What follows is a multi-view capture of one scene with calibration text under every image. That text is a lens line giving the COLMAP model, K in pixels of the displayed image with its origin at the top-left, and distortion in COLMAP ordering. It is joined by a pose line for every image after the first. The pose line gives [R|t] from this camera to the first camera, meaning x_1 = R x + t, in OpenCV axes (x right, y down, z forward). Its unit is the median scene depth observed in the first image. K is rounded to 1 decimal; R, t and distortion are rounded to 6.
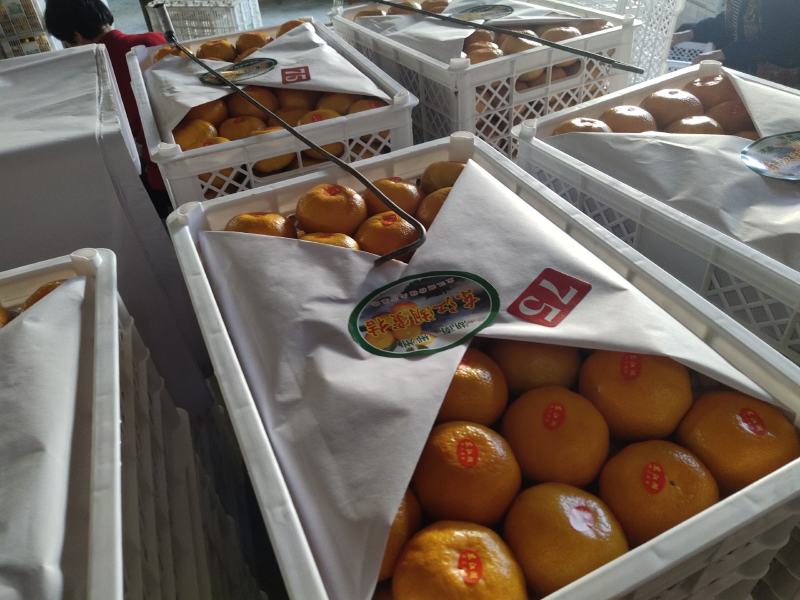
lens RADIAL K [[600.4, 0, 400.0], [0, 600.4, 300.0], [0, 0, 1]] dist [0.045241, -0.132784]
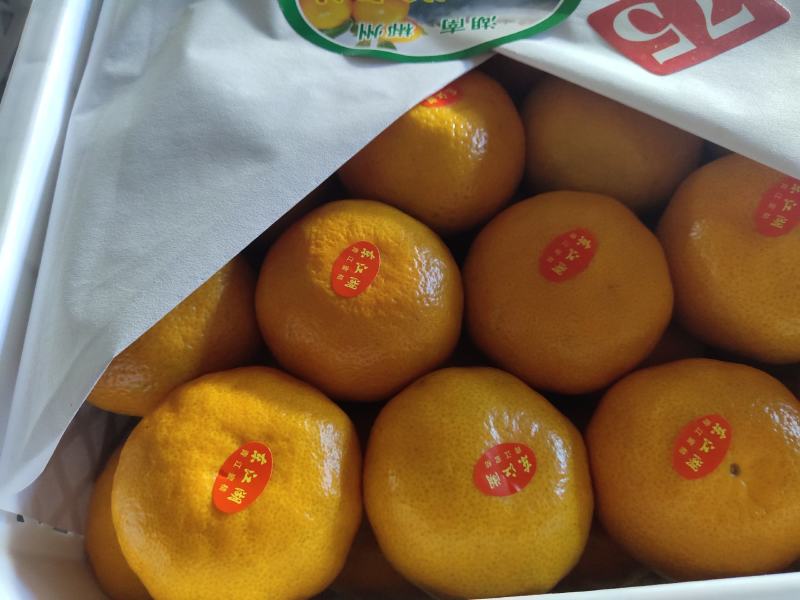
lens RADIAL K [[600.4, 0, 400.0], [0, 600.4, 300.0], [0, 0, 1]] dist [0.045241, -0.132784]
pose [[0.926895, 0.337805, -0.163564, 0.217247], [-0.236779, 0.864433, 0.443498, 0.038744], [0.291206, -0.372347, 0.881224, 0.505076]]
